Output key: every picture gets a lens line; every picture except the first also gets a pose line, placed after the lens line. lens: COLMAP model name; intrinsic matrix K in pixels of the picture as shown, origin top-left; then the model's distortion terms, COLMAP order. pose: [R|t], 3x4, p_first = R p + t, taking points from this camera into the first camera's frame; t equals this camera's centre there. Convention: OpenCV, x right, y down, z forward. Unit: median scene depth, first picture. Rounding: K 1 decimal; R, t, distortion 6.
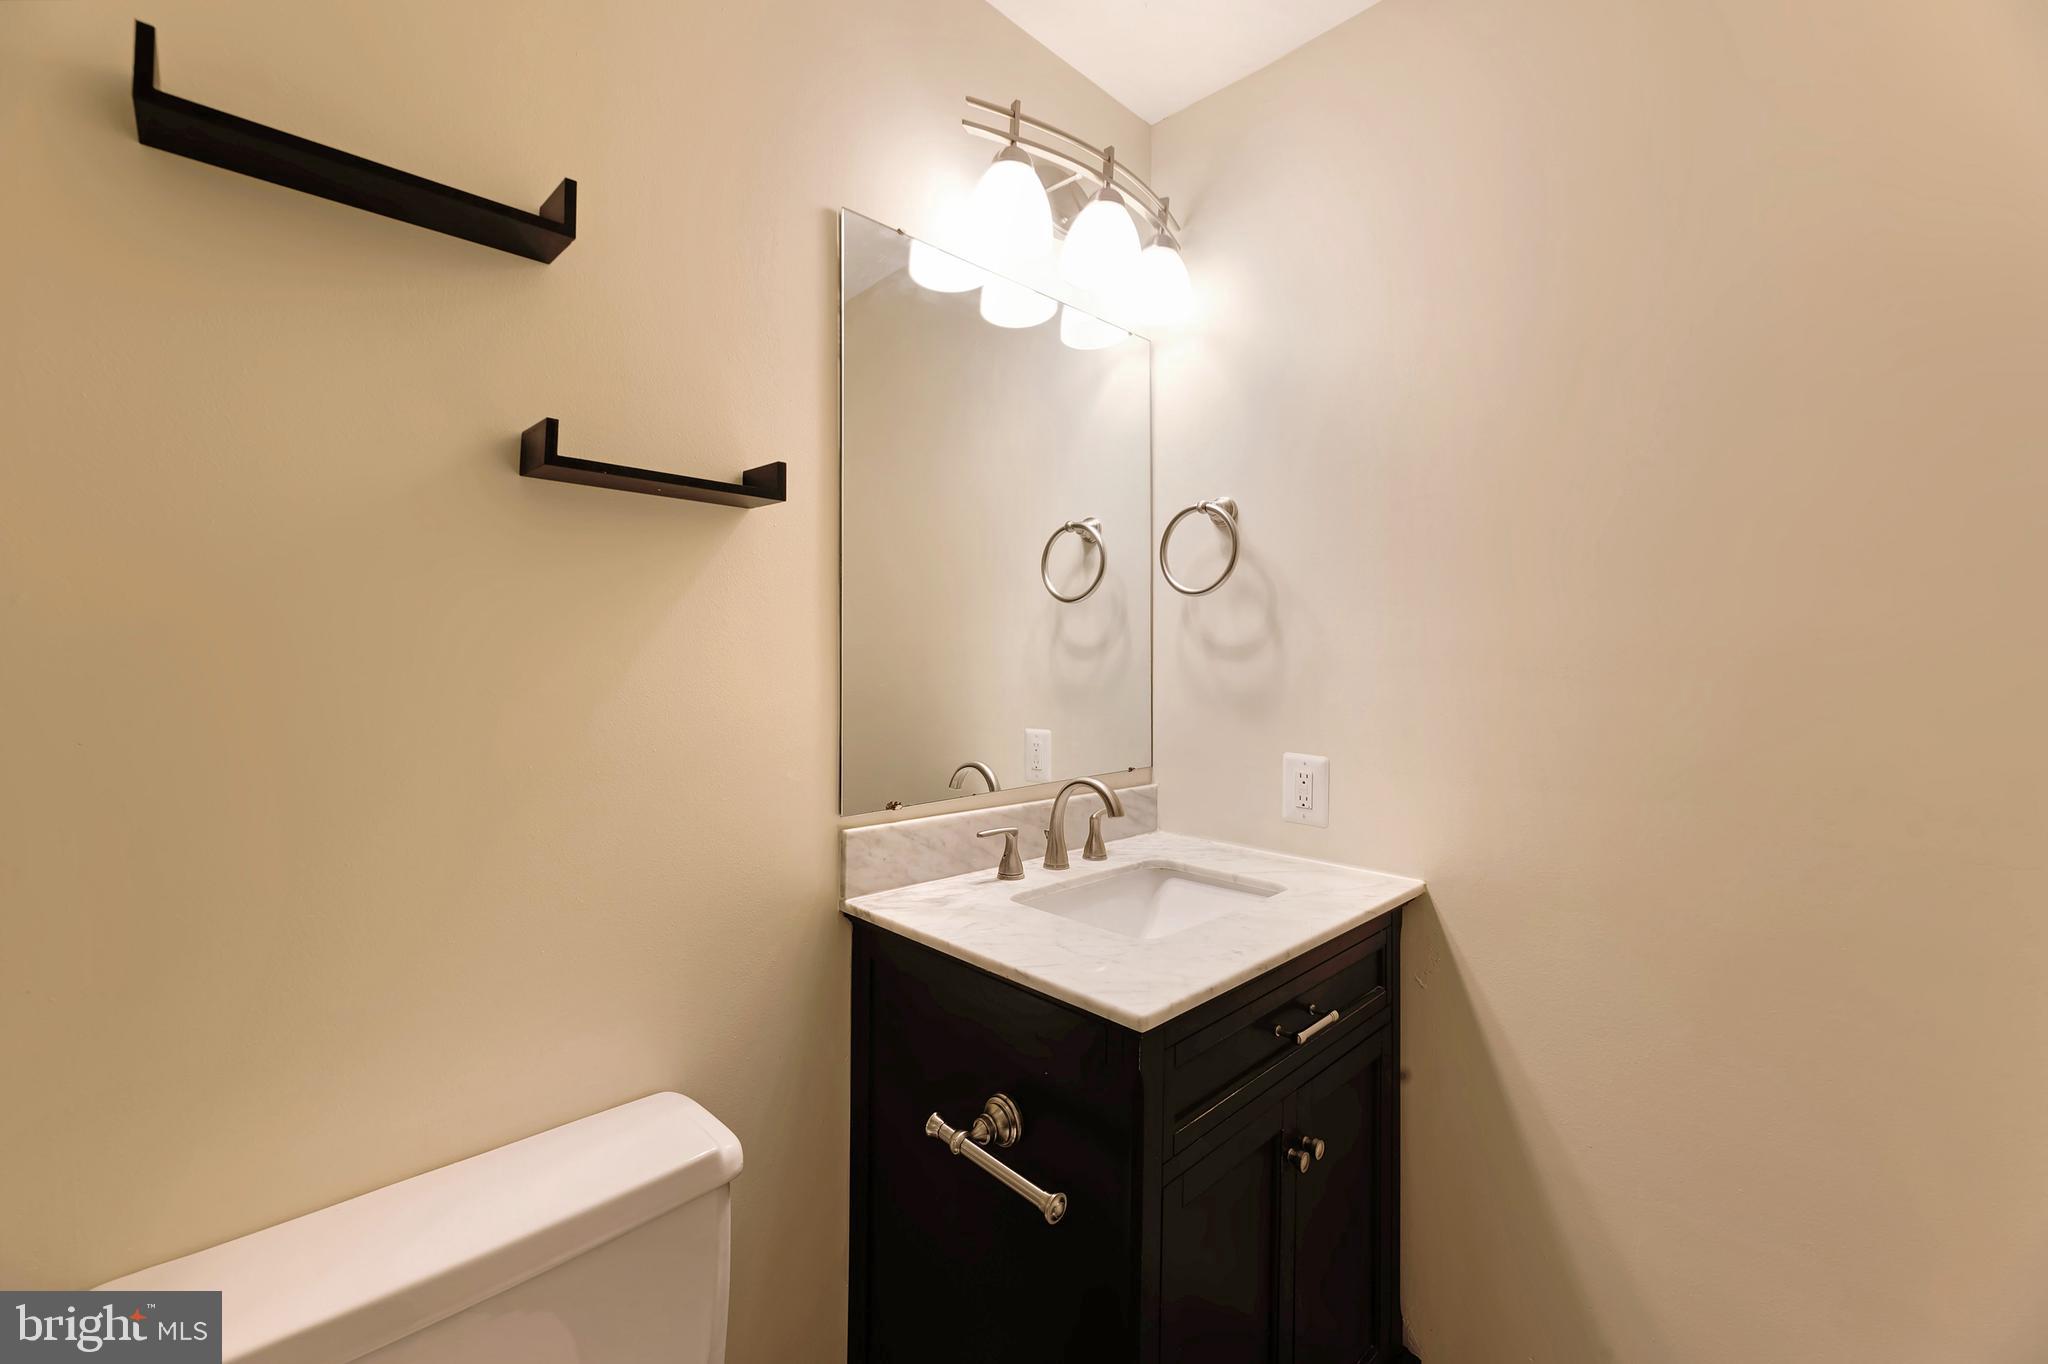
lens RADIAL K [[780.8, 0, 1019.1], [0, 780.8, 665.2], [0, 0, 1]] dist [0.000128, 0.000008]
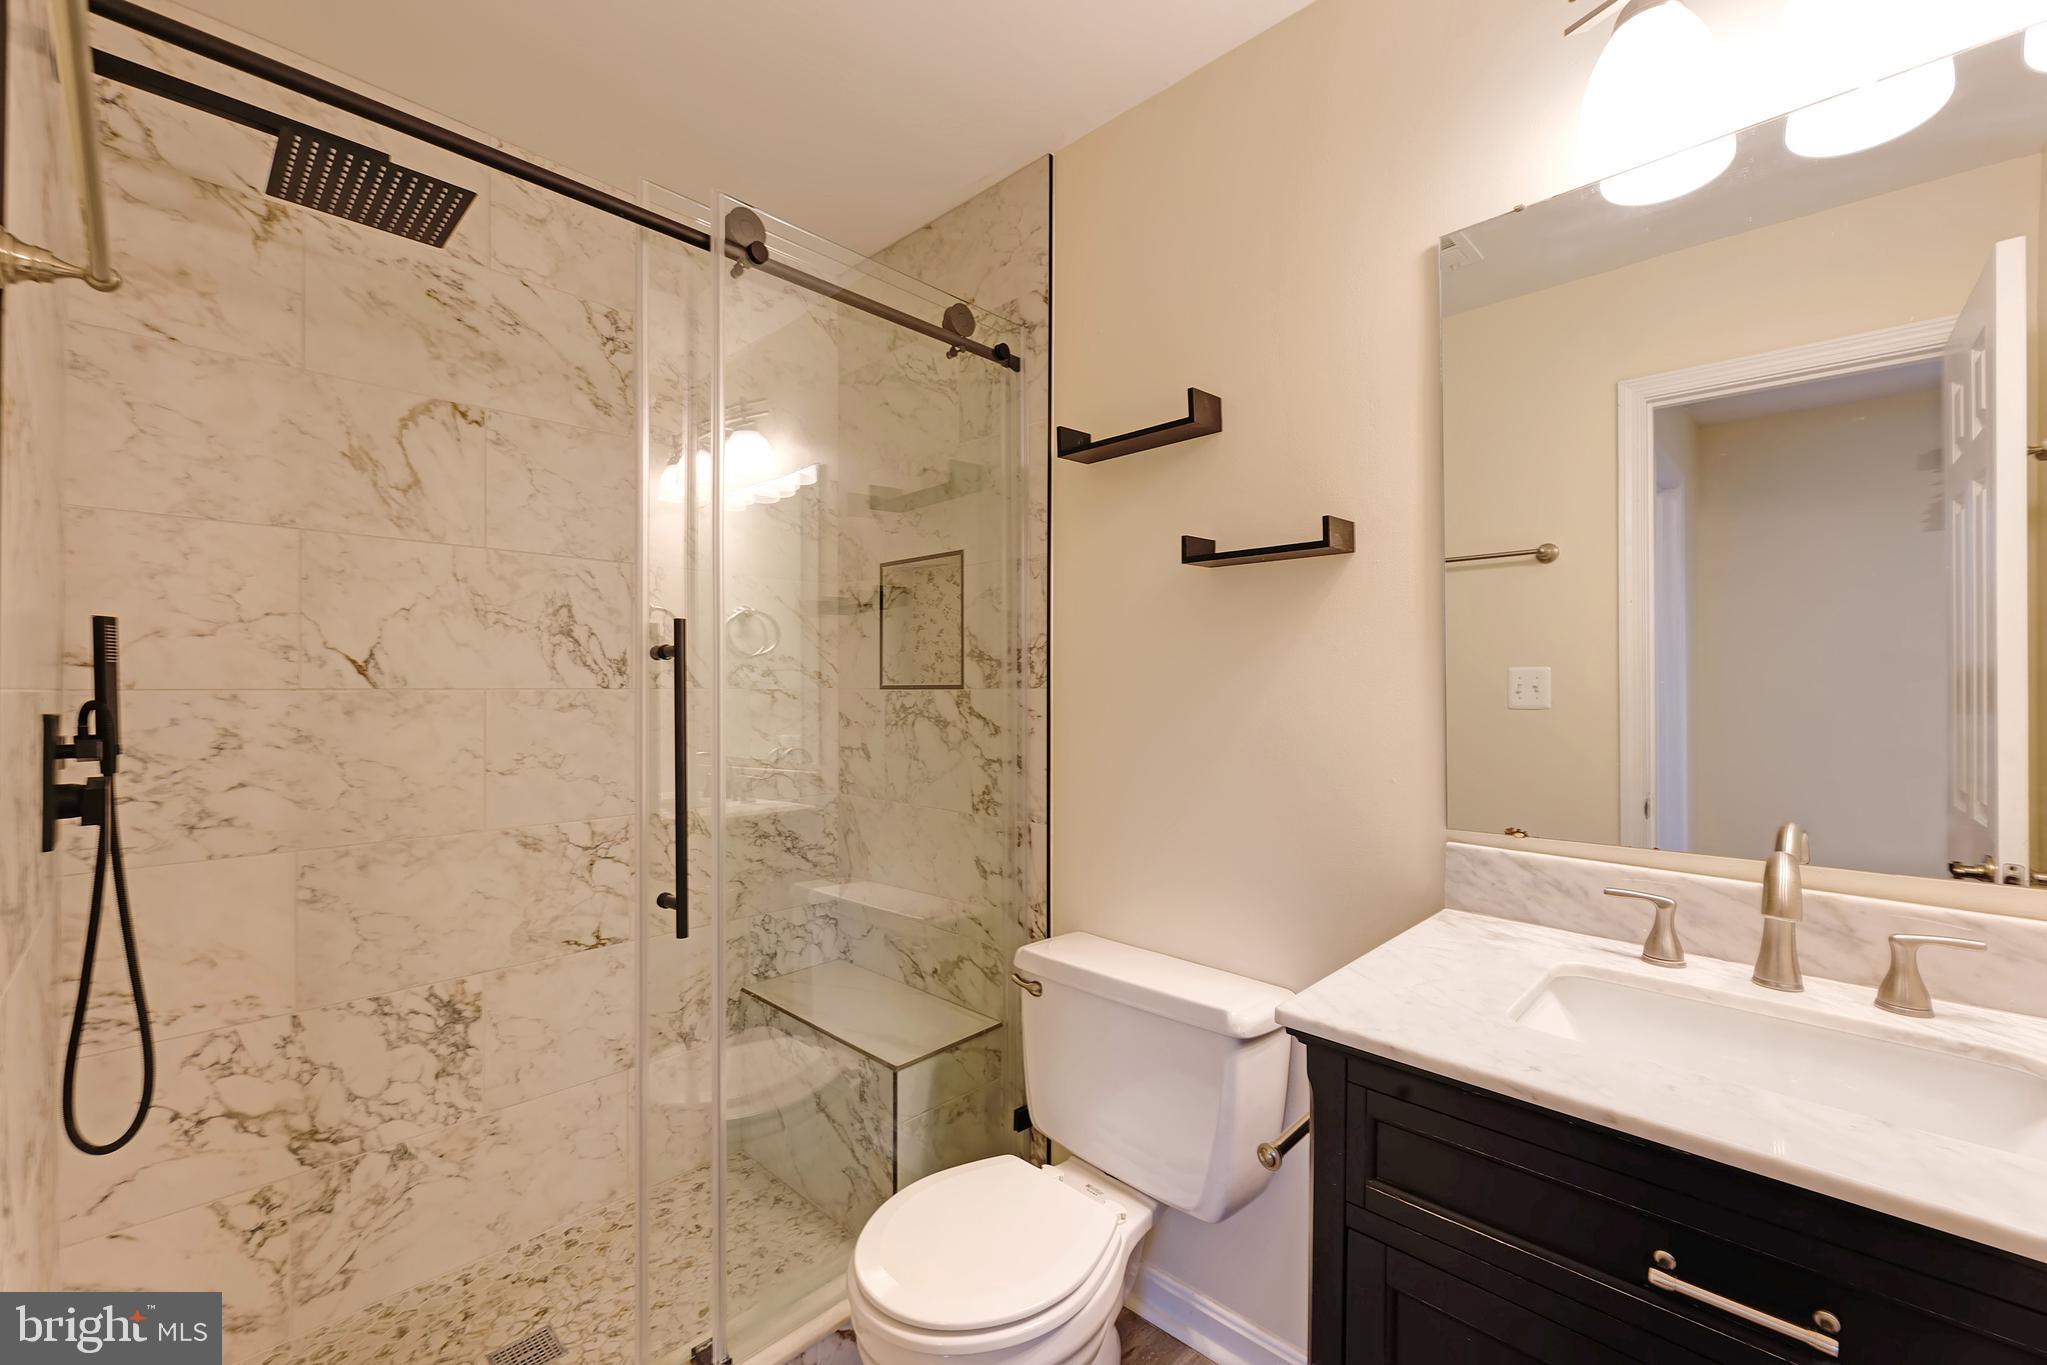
lens RADIAL K [[839.0, 0, 1023.5], [0, 839.0, 682.5], [0, 0, 1]] dist [0.000696, 0.000049]
pose [[0.051396, -0.005526, -0.998663, 0.796370], [0.002856, 0.999981, -0.005387, 0.007670], [0.998674, -0.002575, 0.051411, 0.370553]]
